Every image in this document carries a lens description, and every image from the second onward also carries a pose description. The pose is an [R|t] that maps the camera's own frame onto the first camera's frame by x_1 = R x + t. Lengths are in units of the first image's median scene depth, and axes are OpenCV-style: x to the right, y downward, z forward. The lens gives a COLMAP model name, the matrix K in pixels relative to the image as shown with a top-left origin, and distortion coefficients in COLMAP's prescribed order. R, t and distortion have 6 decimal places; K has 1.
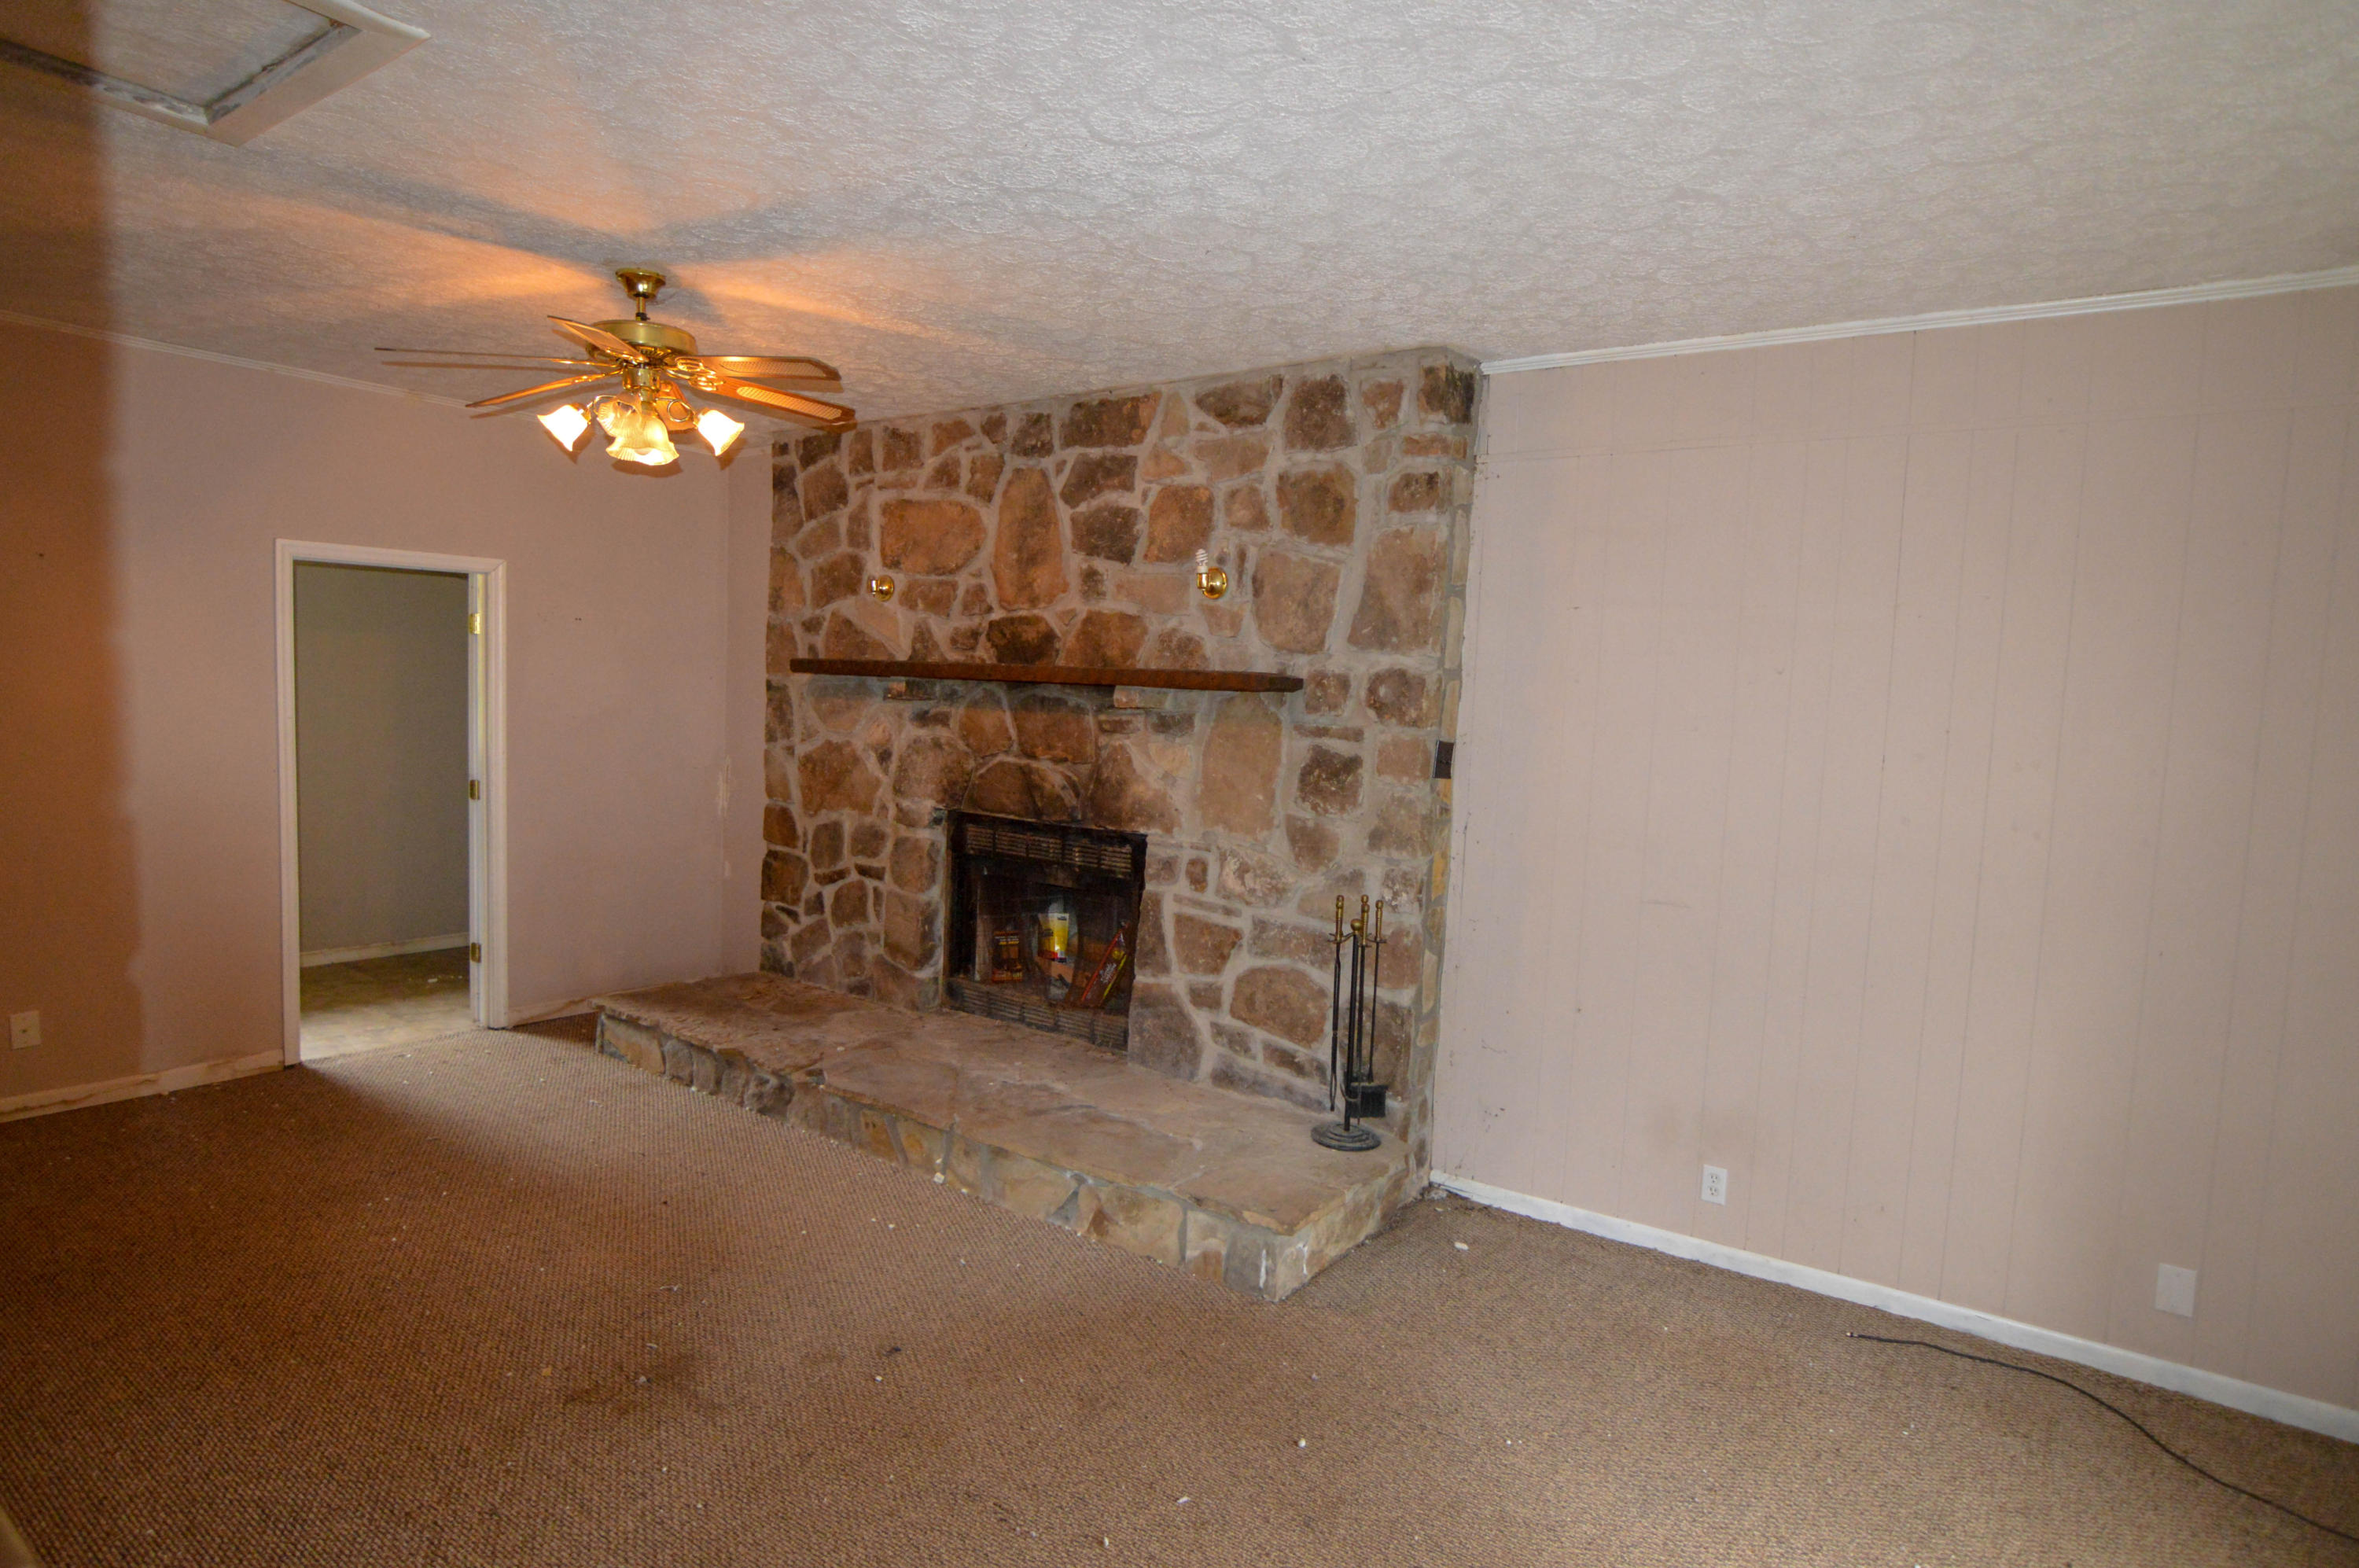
lens RADIAL K [[1268.3, 0, 1167.6], [0, 1268.3, 767.2], [0, 0, 1]] dist [-0.023966, -0.000259]
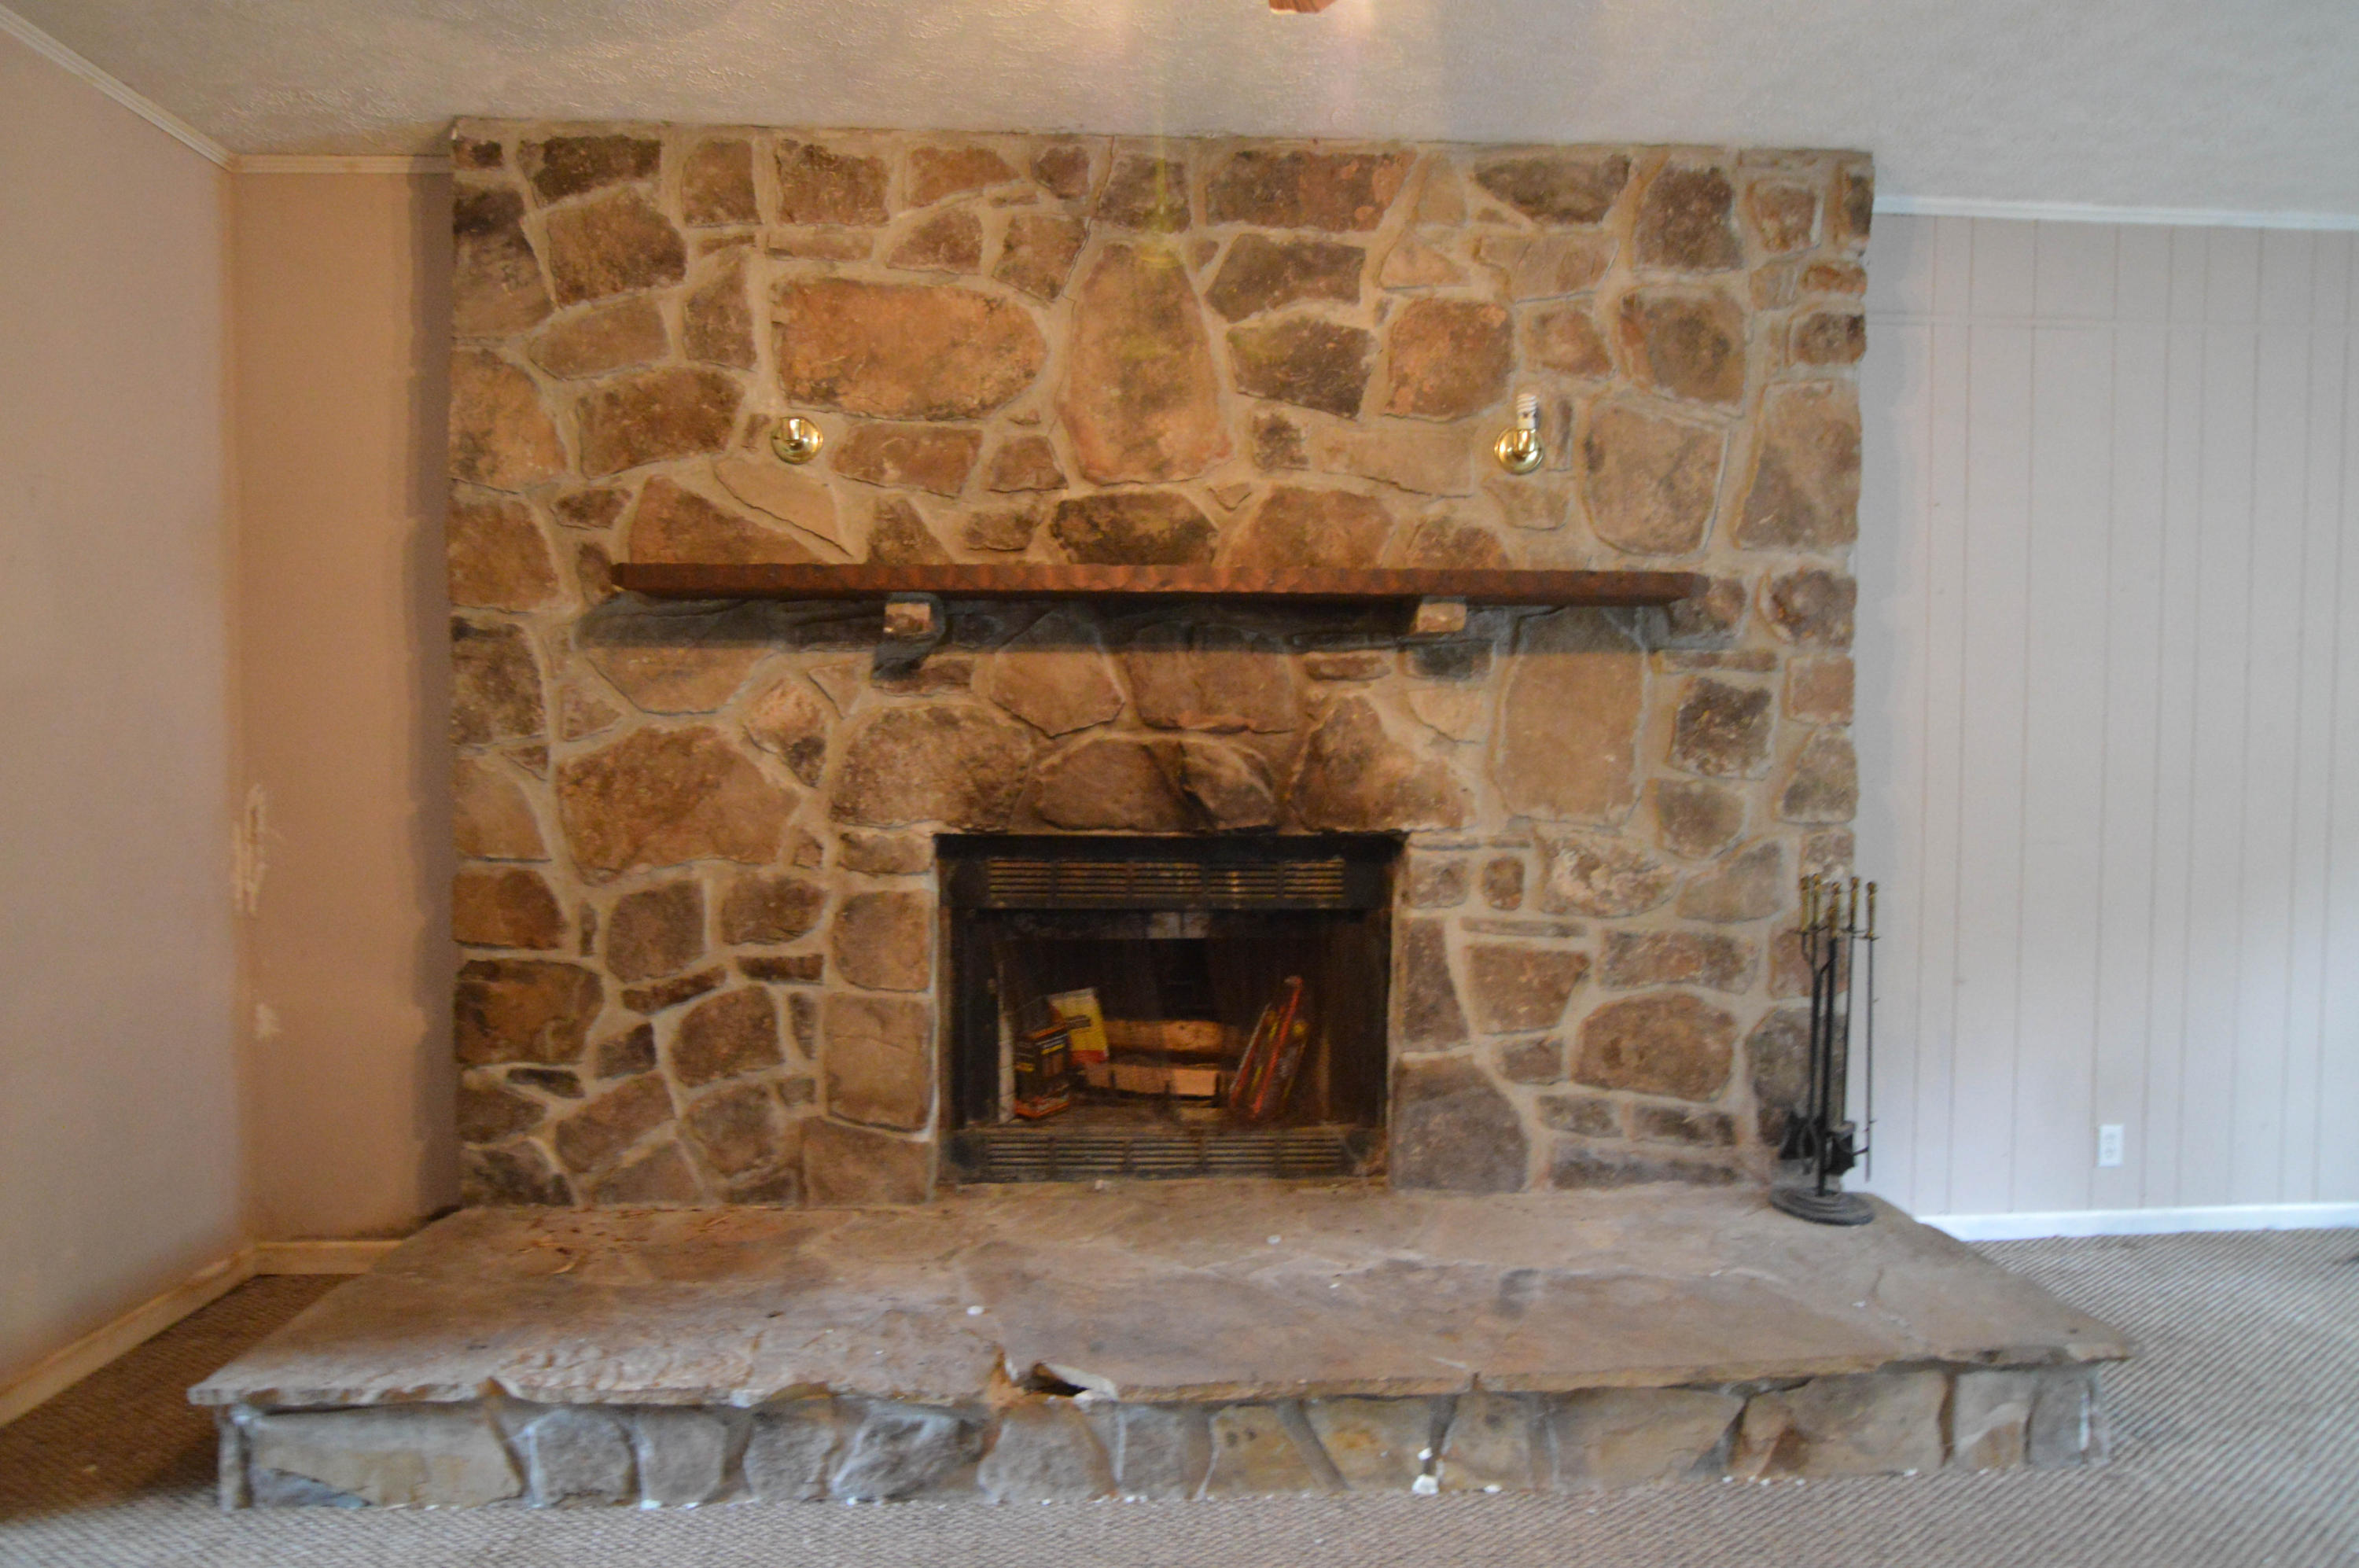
lens RADIAL K [[1296.5, 0, 1167.8], [0, 1296.5, 772.1], [0, 0, 1]] dist [-0.034335, 0.012947]
pose [[0.784116, -0.057614, 0.617935, -0.516929], [0.069434, 0.997574, 0.004902, 0.009981], [-0.616718, 0.039062, 0.786214, 0.549809]]
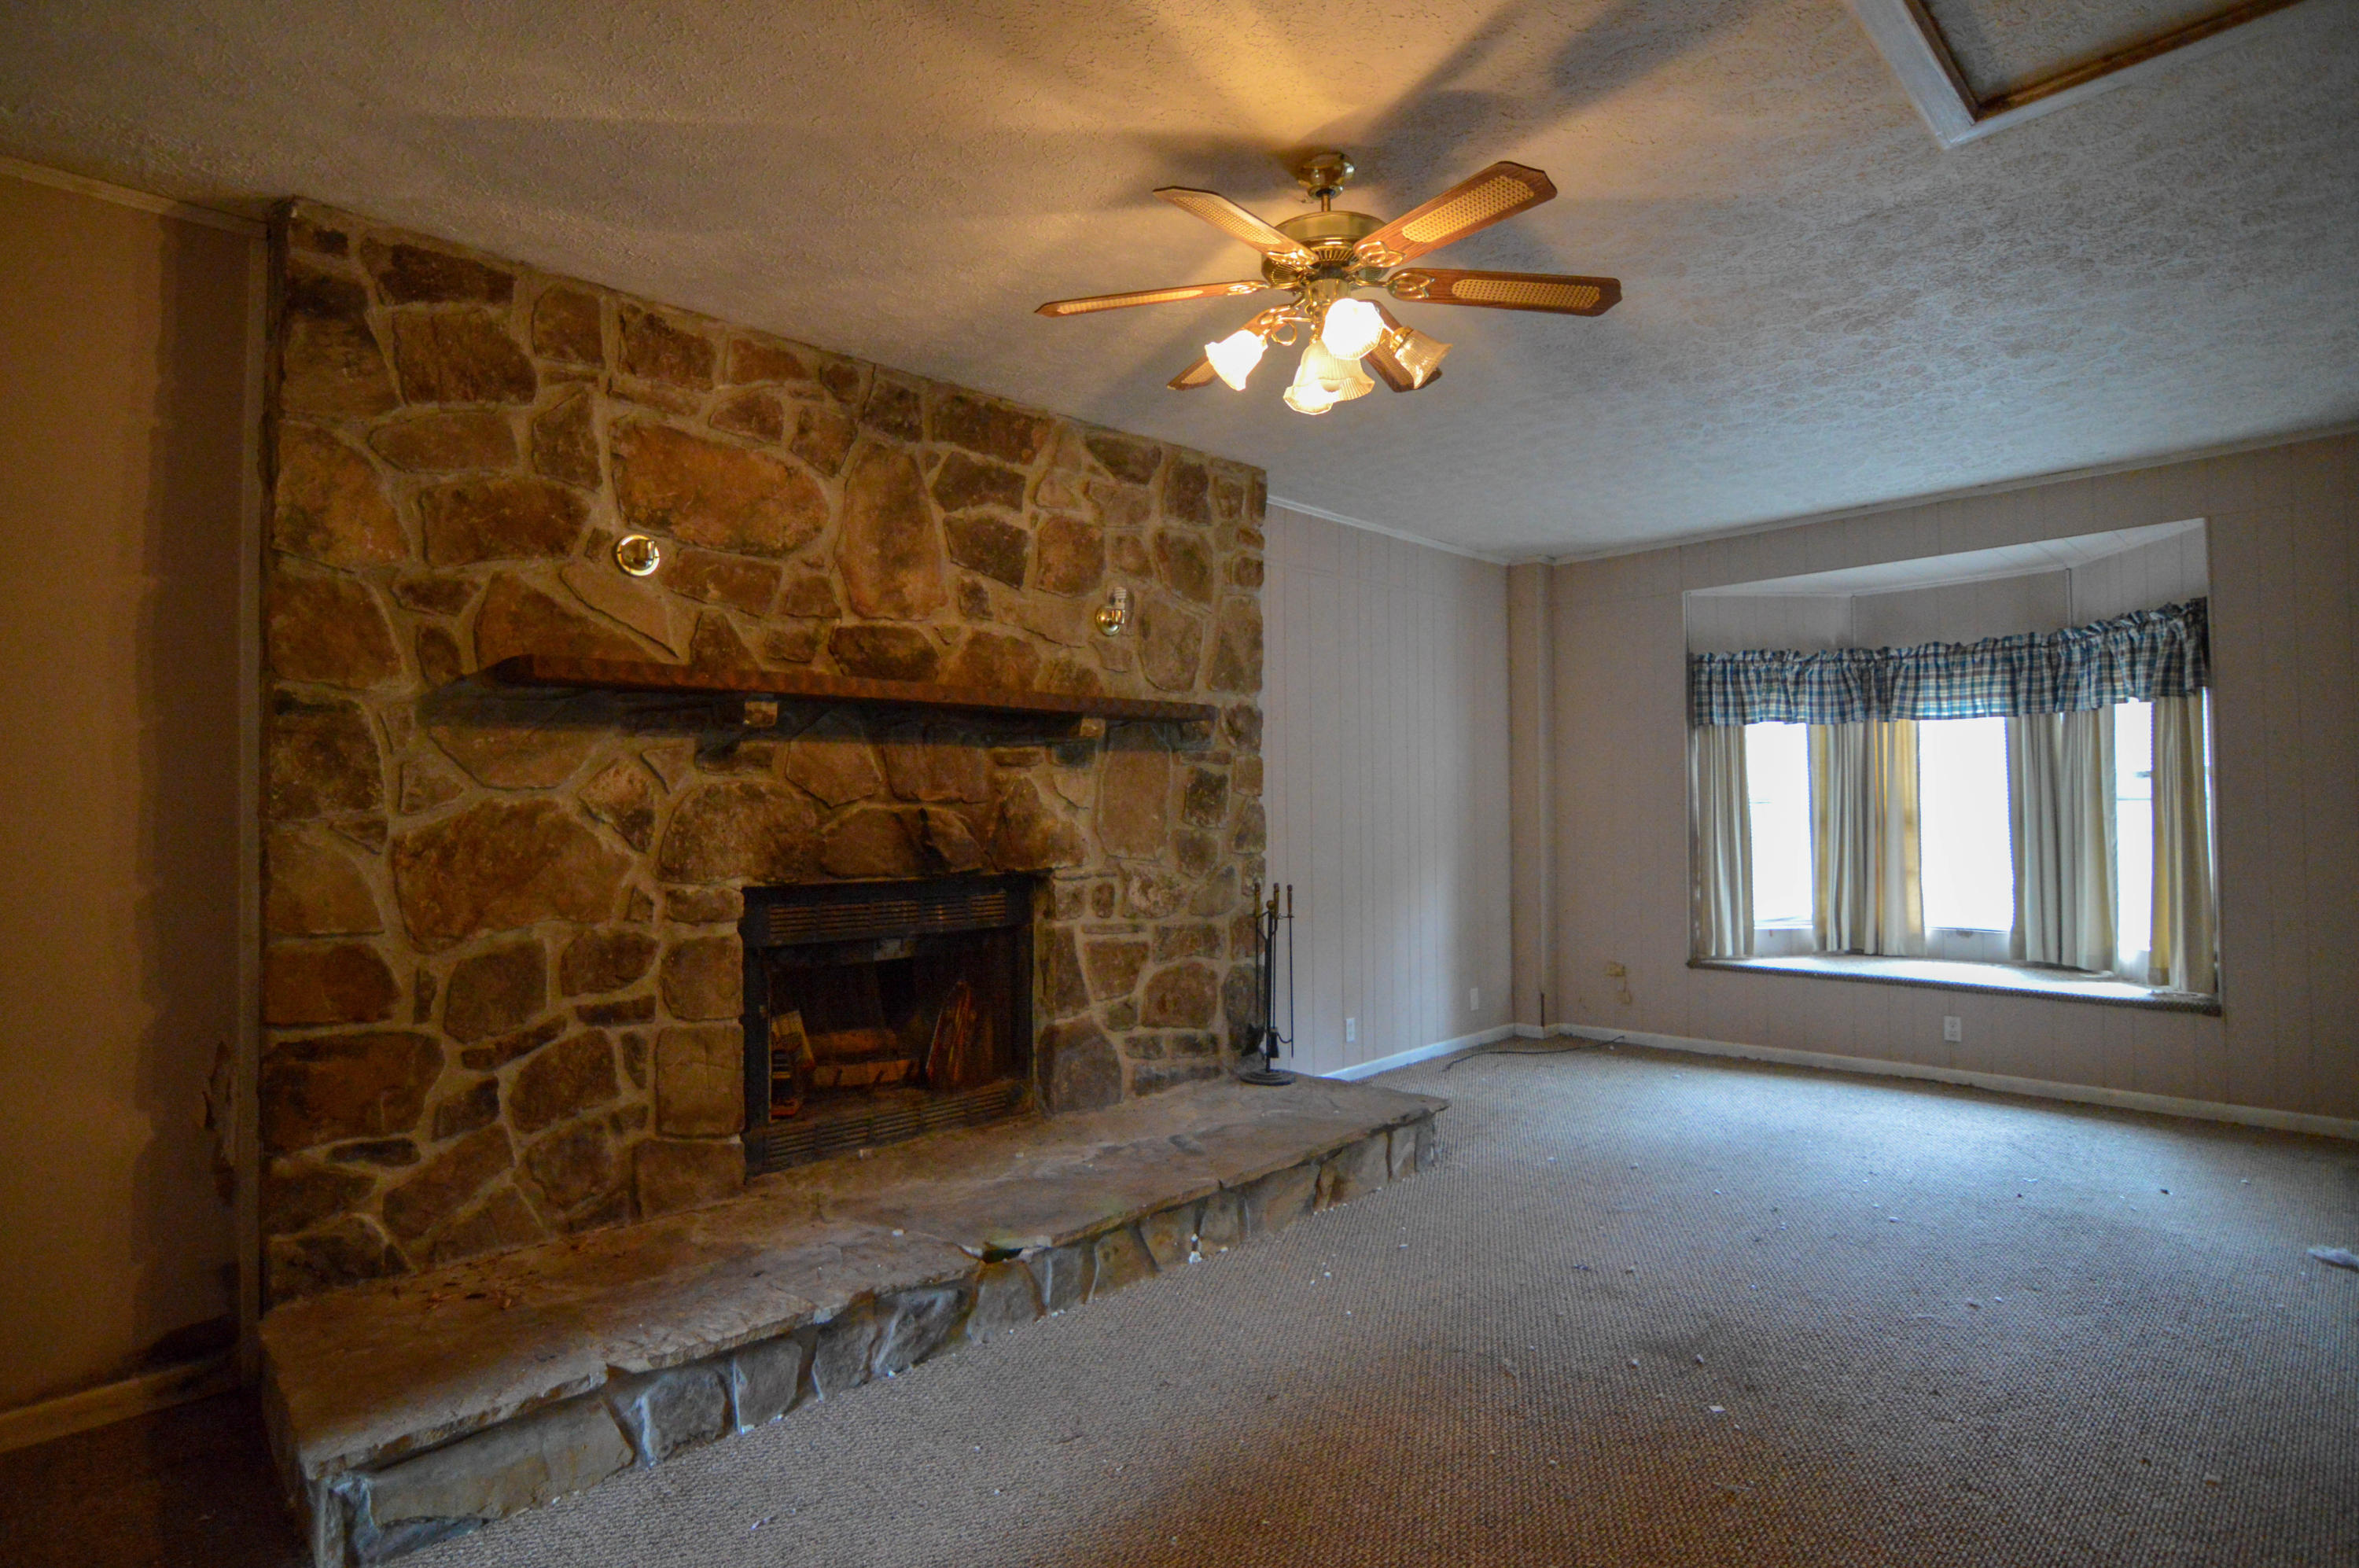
lens RADIAL K [[1172.1, 0, 1174.5], [0, 1172.1, 770.3], [0, 0, 1]] dist [-0.034295, 0.012537]
pose [[0.182536, -0.012589, 0.983118, -0.864972], [0.079102, 0.996865, -0.001922, -0.013347], [-0.980012, 0.078118, 0.182960, 0.736178]]
